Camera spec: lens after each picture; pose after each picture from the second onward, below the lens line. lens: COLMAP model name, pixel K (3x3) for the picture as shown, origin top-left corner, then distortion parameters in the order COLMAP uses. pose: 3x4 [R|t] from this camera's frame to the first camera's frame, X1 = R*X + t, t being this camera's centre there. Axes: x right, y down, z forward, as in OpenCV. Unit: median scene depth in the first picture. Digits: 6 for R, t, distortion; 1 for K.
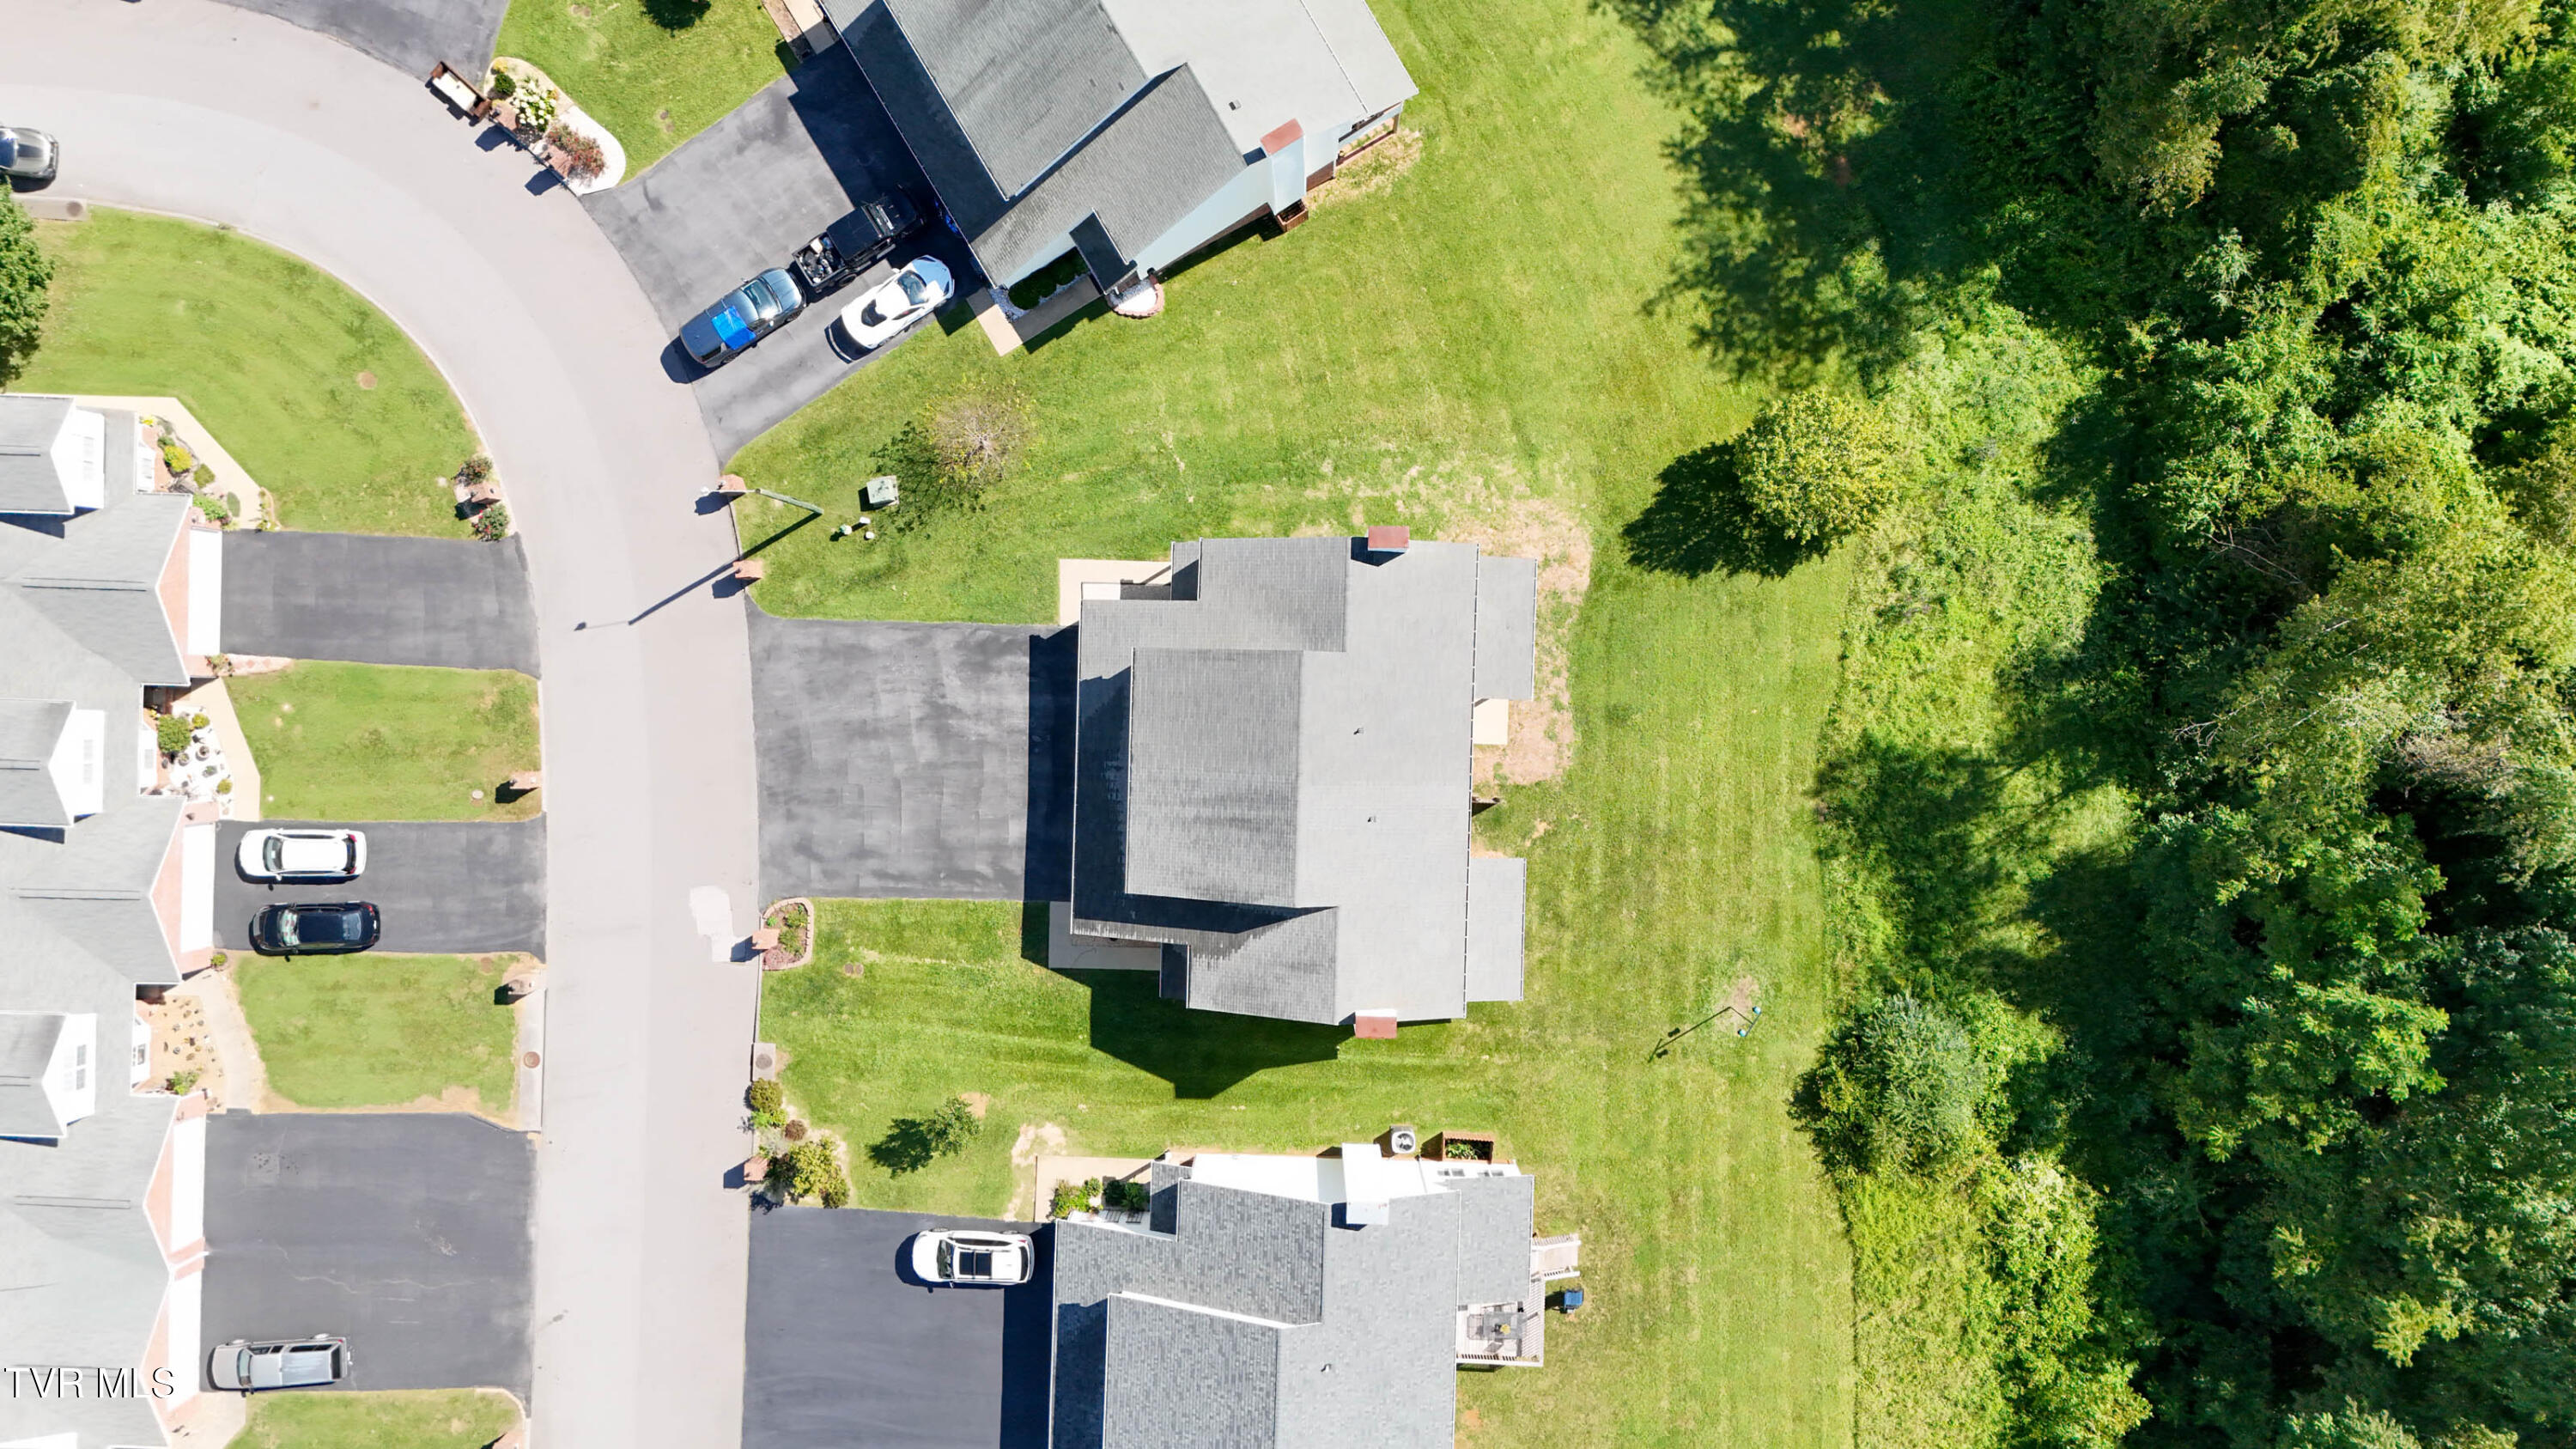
lens RADIAL K [[1790.1, 0, 1288.0], [0, 1790.1, 724.5], [0, 0, 1]] dist [0.076841, -0.107835]
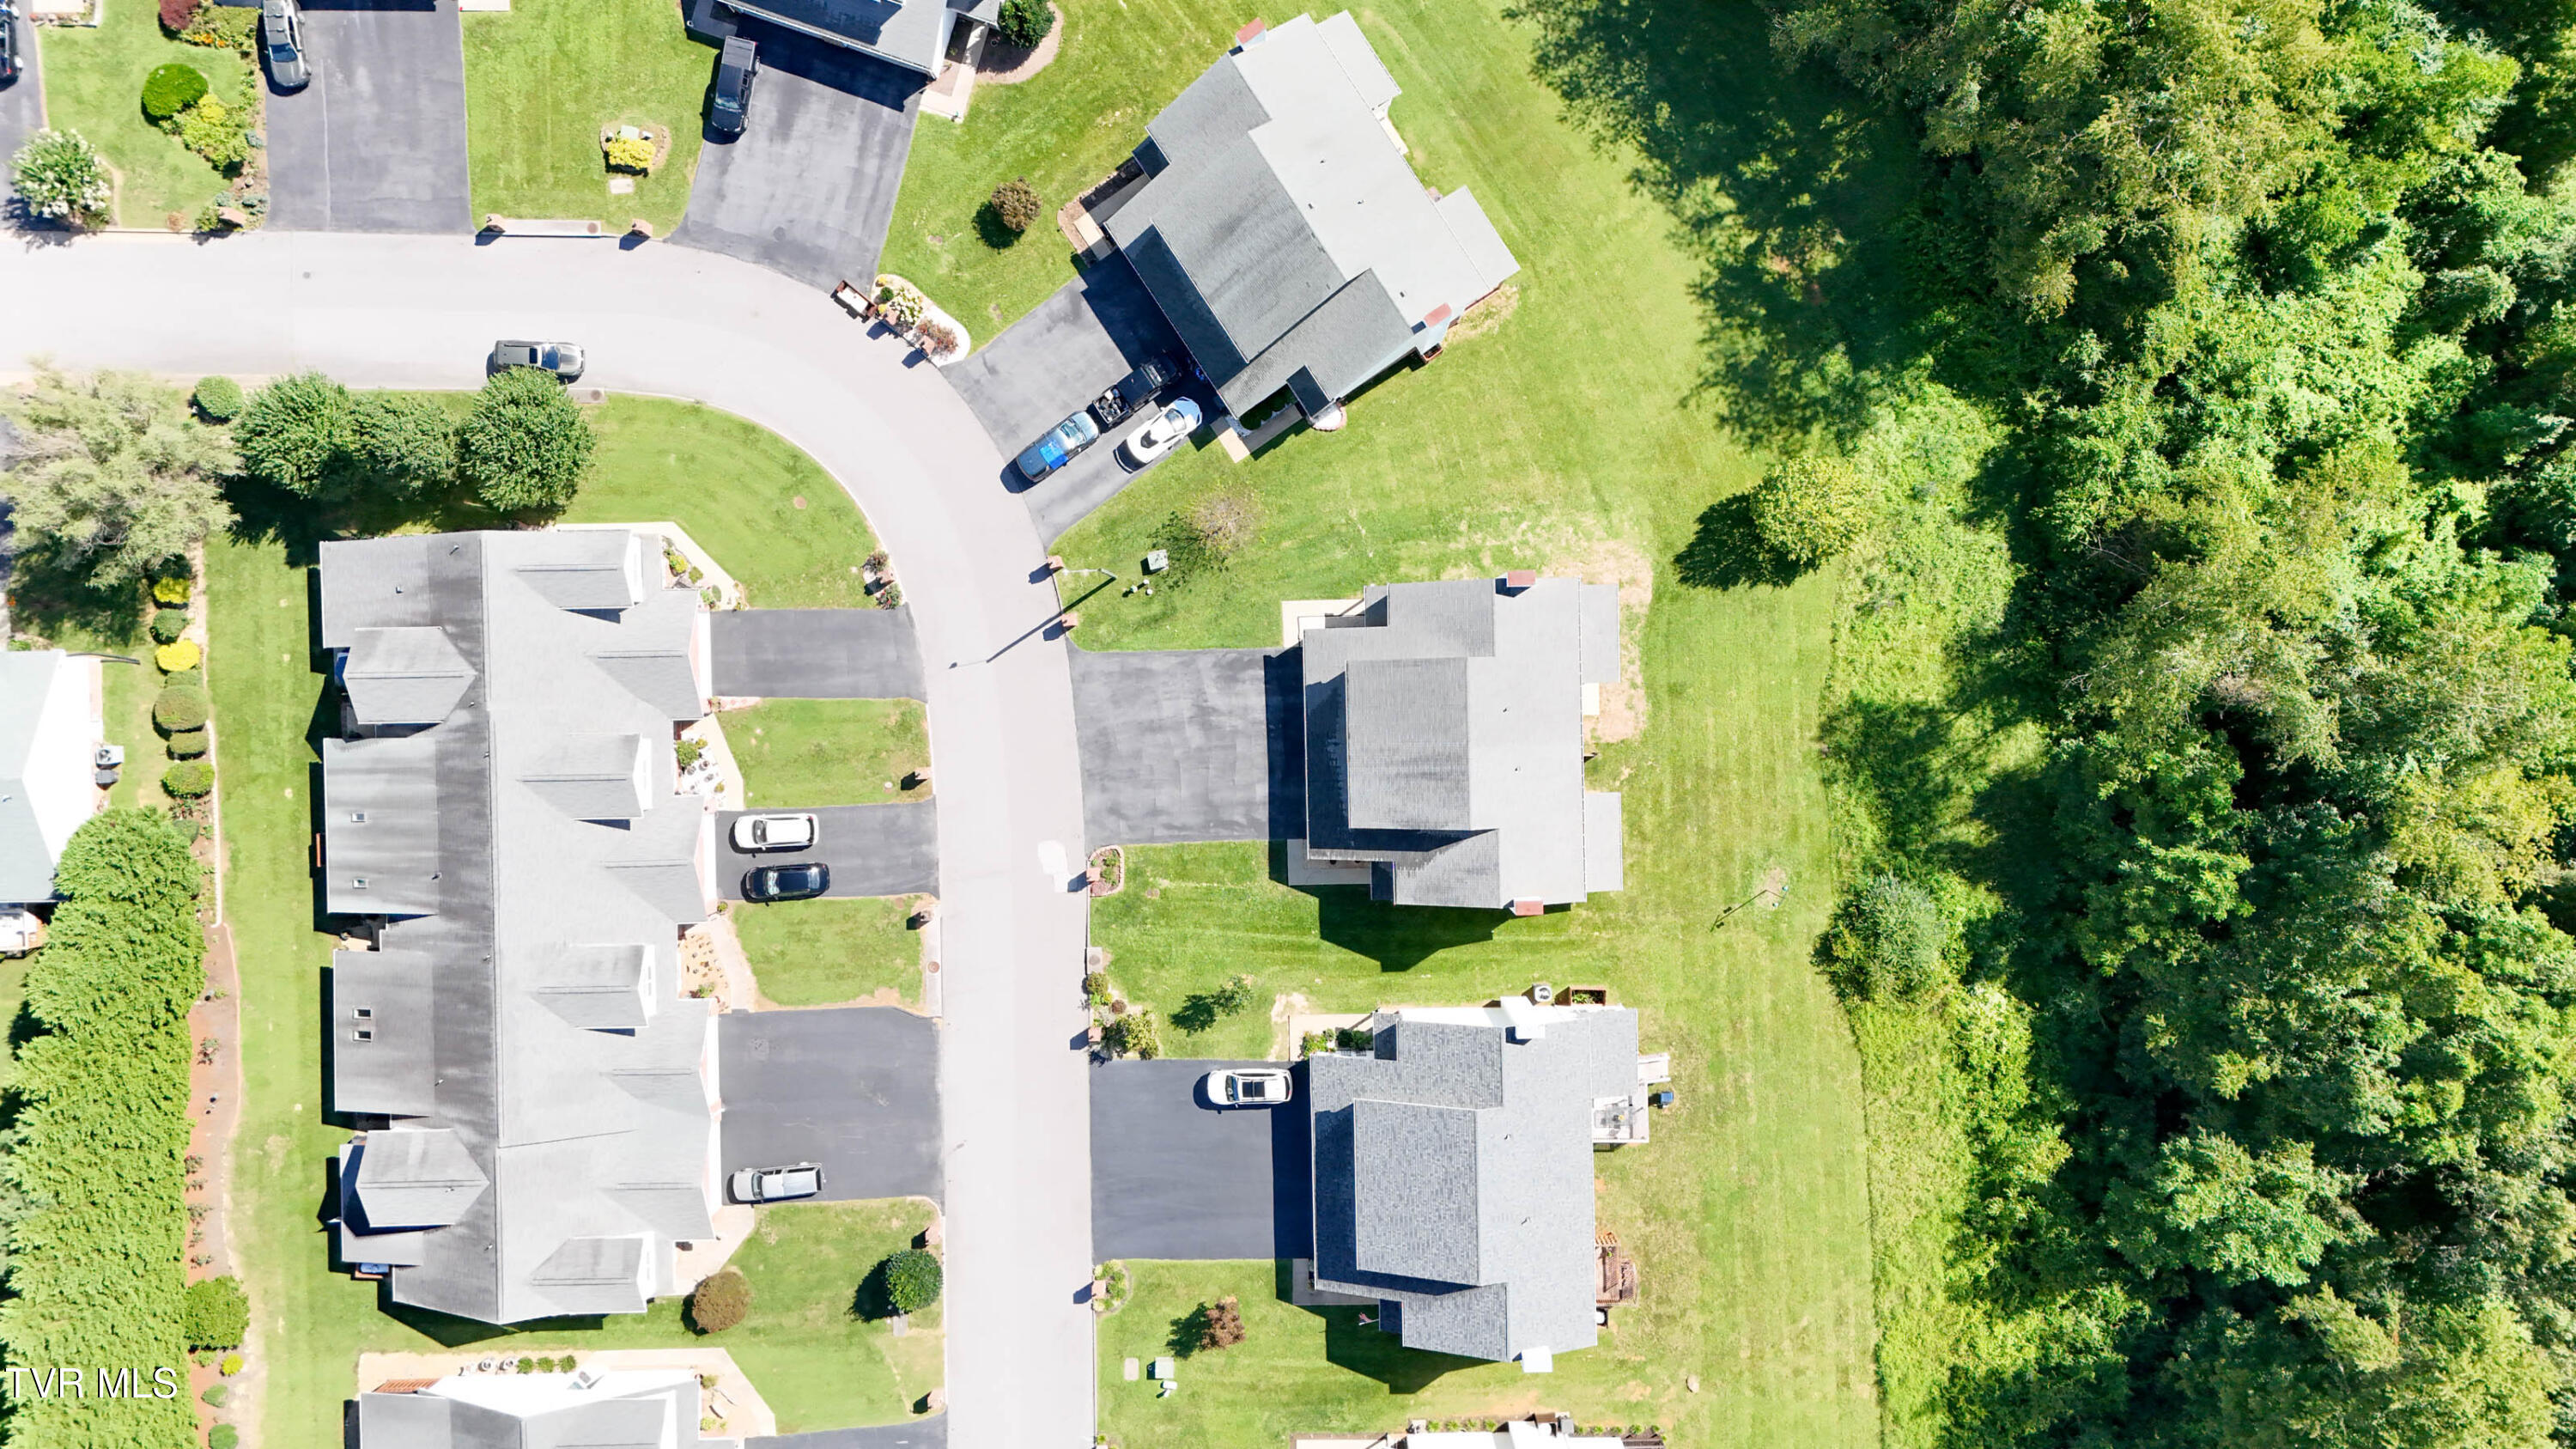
lens RADIAL K [[1770.7, 0, 1288.0], [0, 1770.7, 724.5], [0, 0, 1]] dist [0.097149, -0.199824]
pose [[0.998697, -0.050595, -0.006723, -0.117850], [0.050619, 0.998712, 0.003411, 0.001827], [0.006542, -0.003746, 0.999972, -0.417928]]
